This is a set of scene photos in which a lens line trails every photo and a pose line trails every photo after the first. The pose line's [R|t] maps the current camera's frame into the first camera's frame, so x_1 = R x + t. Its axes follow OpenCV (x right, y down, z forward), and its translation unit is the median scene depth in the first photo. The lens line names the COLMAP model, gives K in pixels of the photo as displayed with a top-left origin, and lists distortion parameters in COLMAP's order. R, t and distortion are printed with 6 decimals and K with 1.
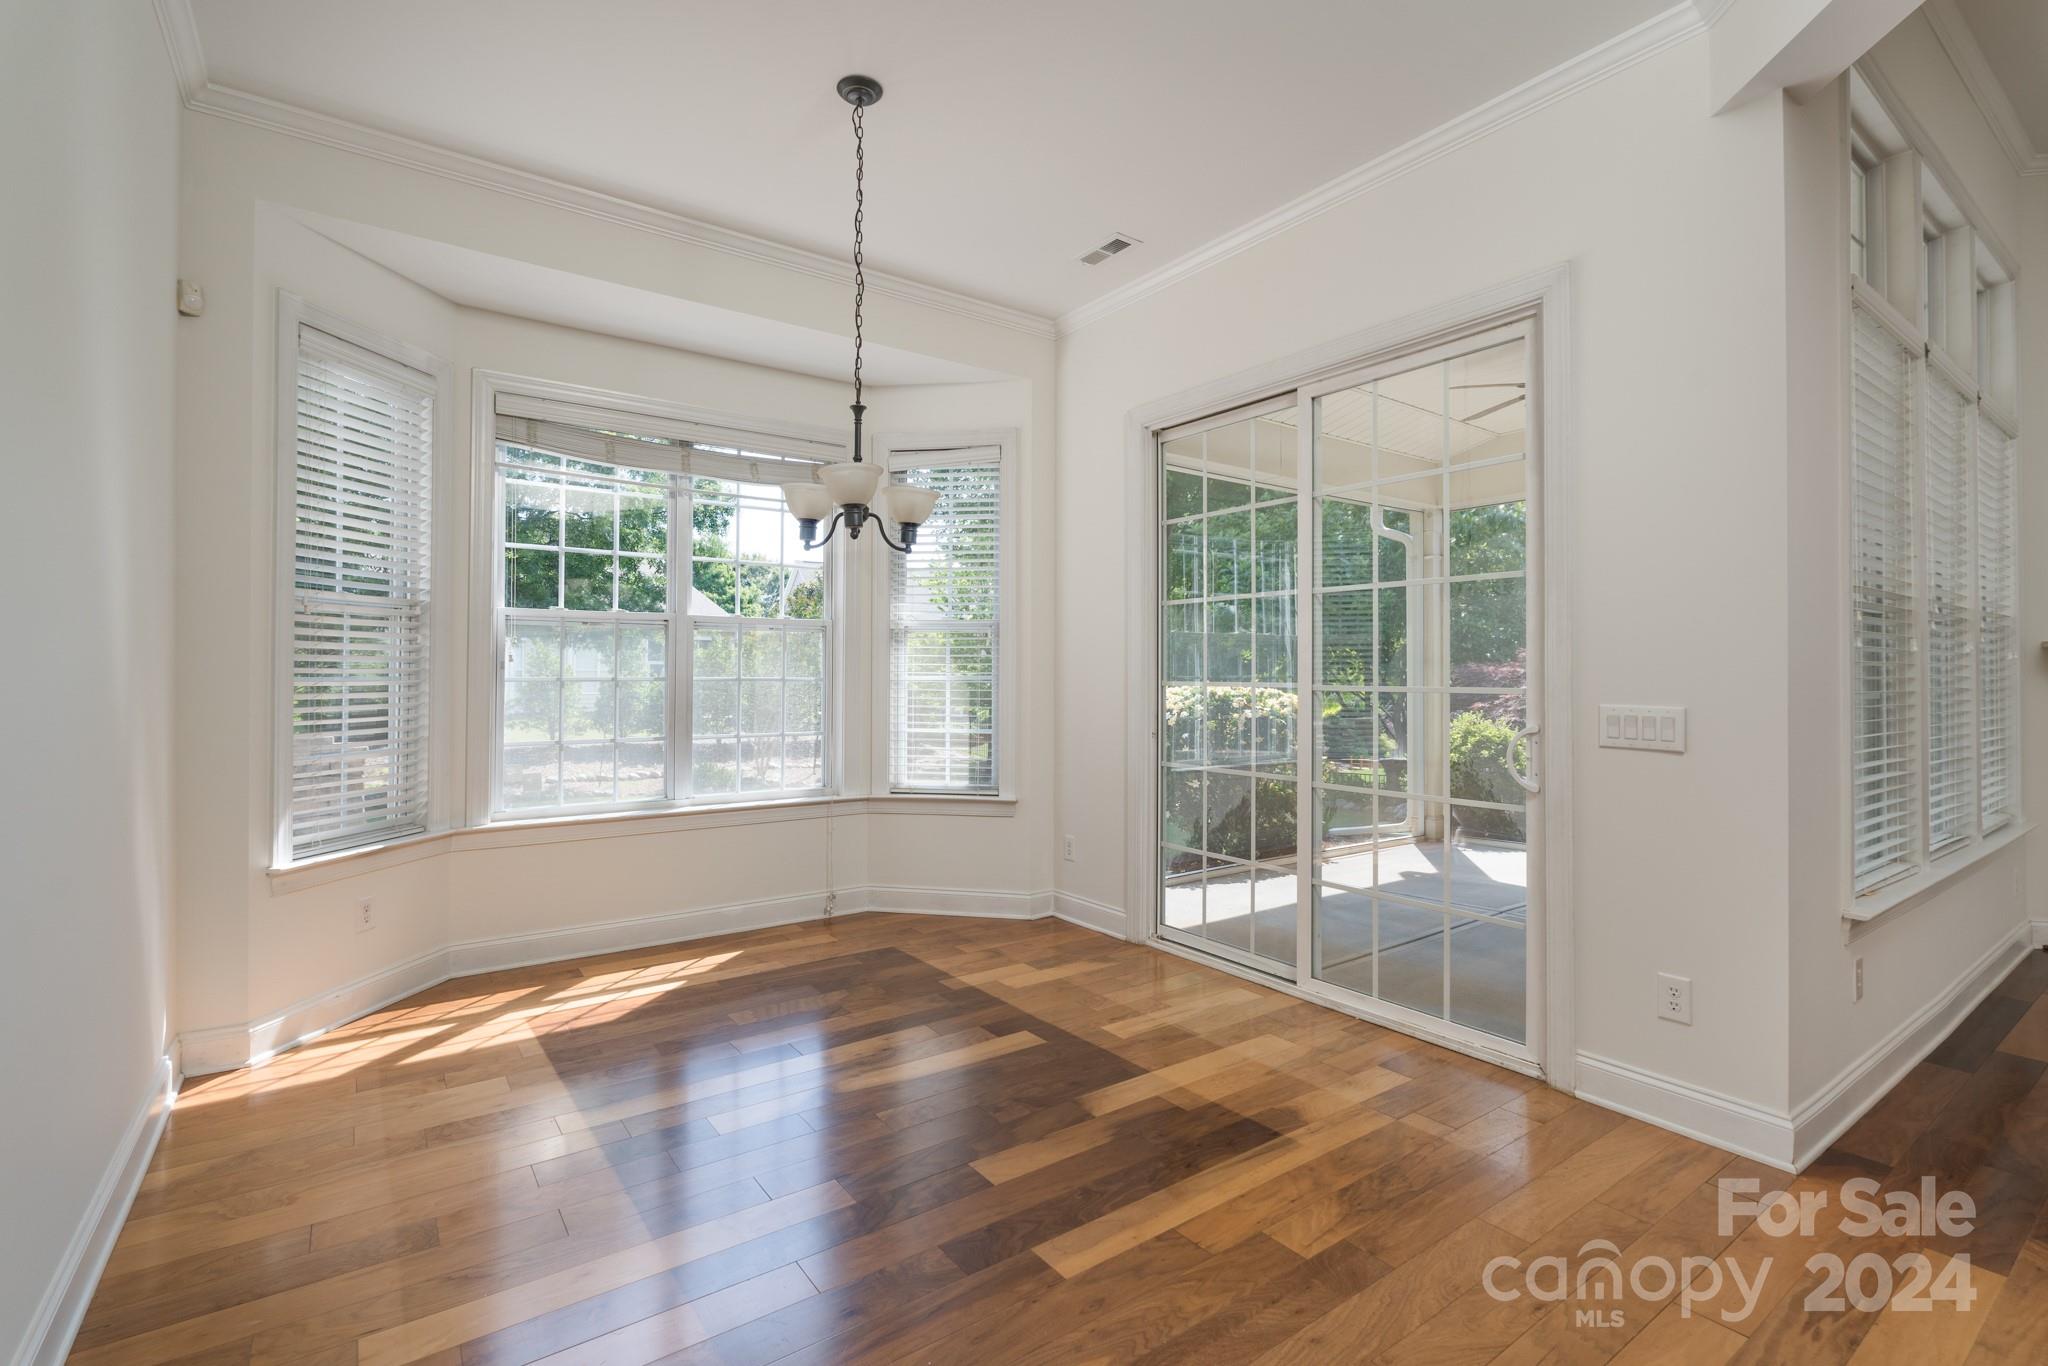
lens RADIAL K [[934.5, 0, 1018.0], [0, 934.5, 671.6], [0, 0, 1]] dist [-0.003578, -0.000691]
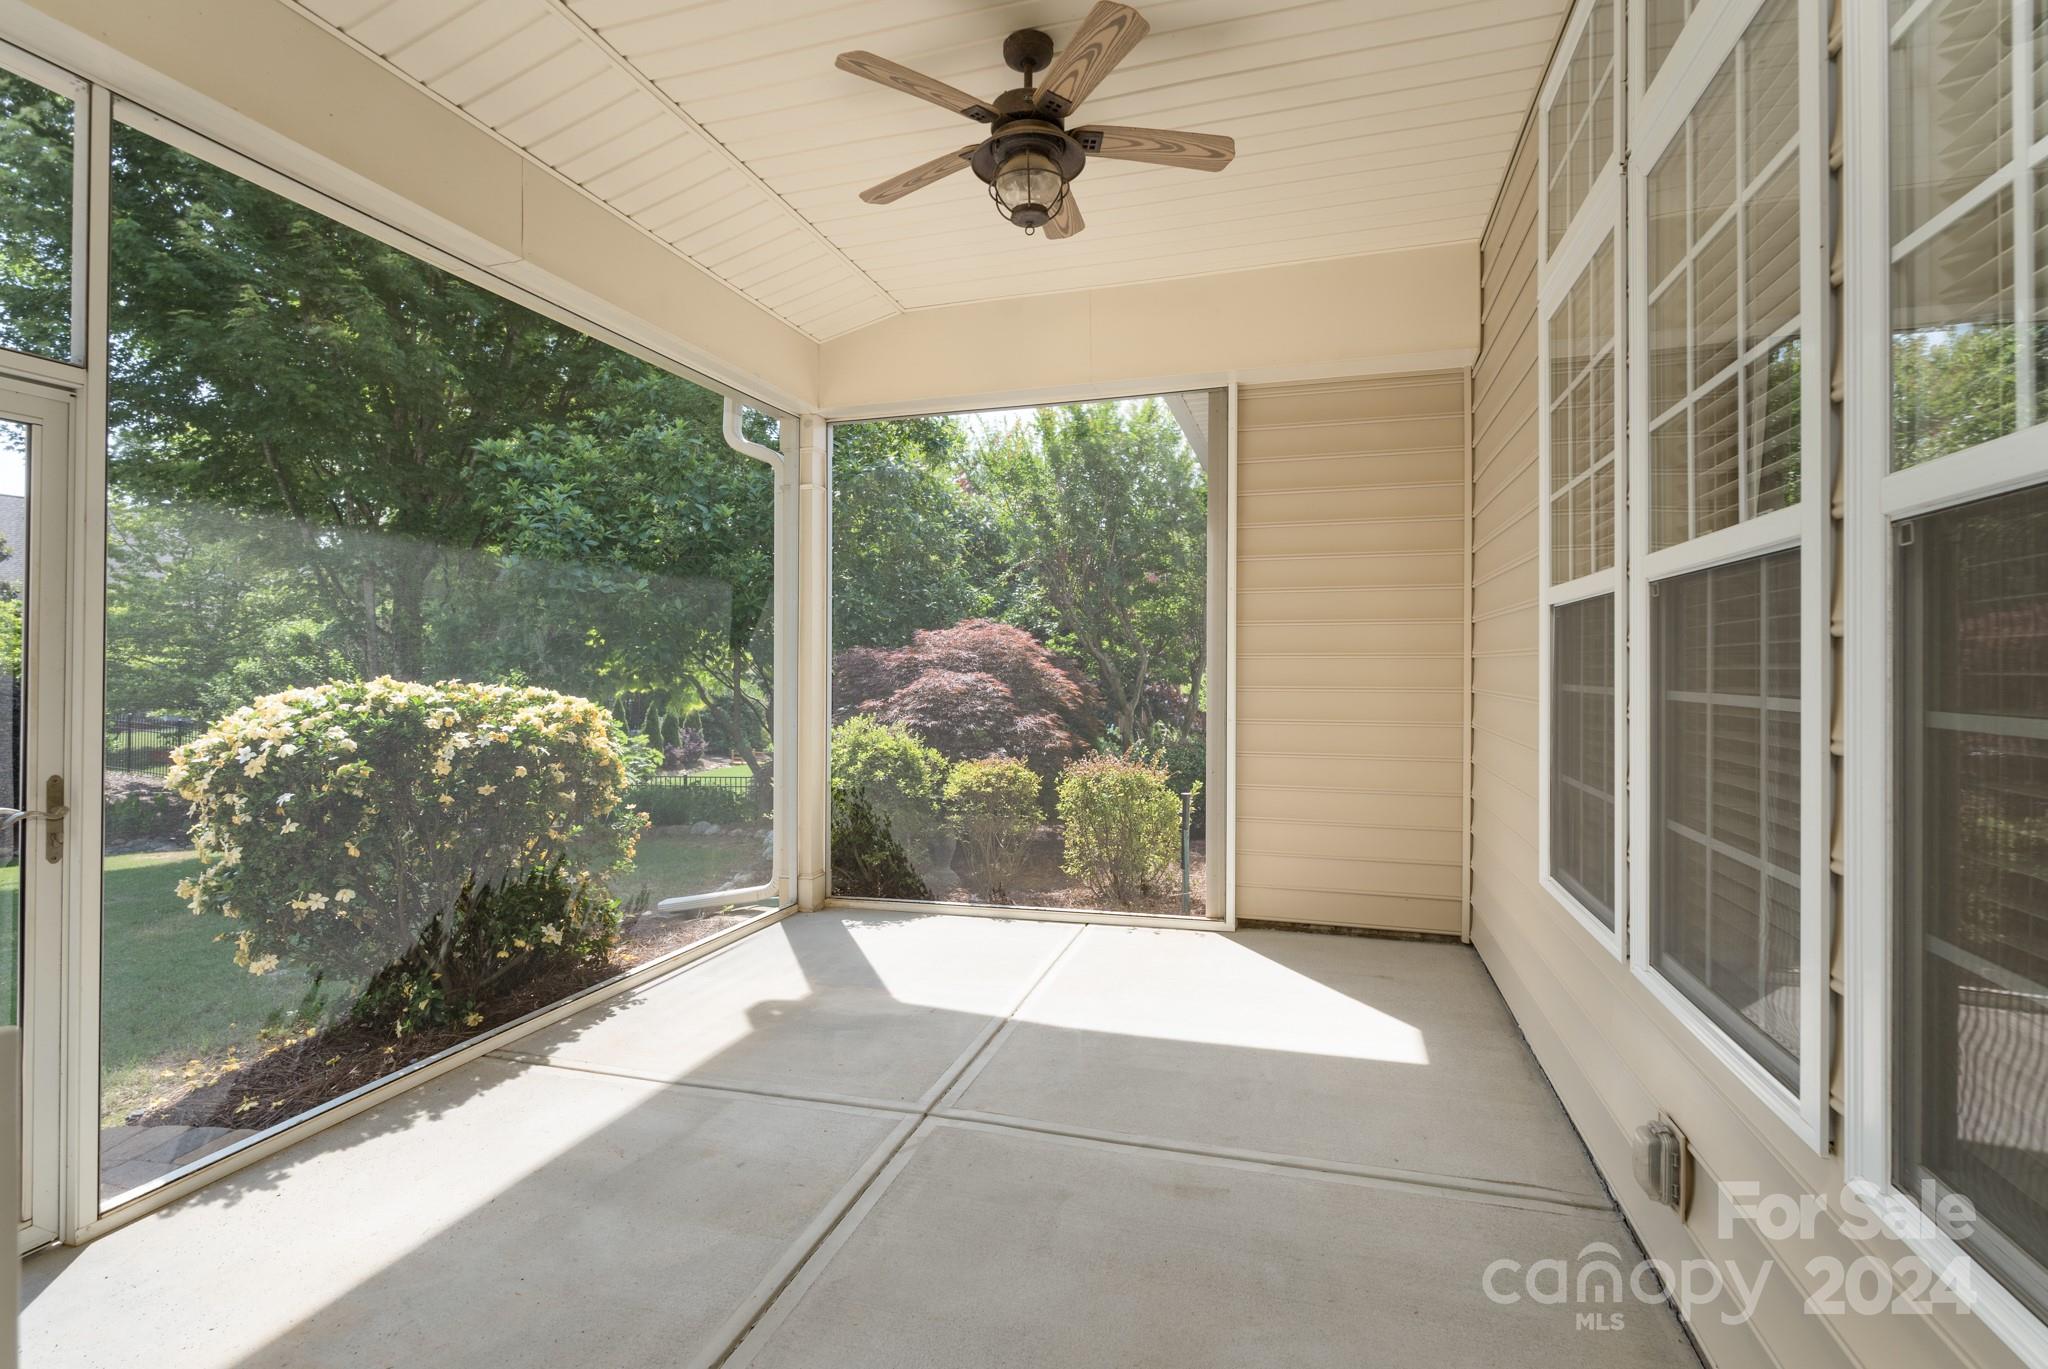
lens RADIAL K [[934.5, 0, 1018.0], [0, 934.5, 673.1], [0, 0, 1]] dist [-0.003578, -0.000691]
pose [[0.808957, -0.003763, 0.587856, 0.170847], [-0.007016, 0.999846, 0.016055, -0.001080], [-0.587827, -0.017112, 0.808806, 0.370055]]
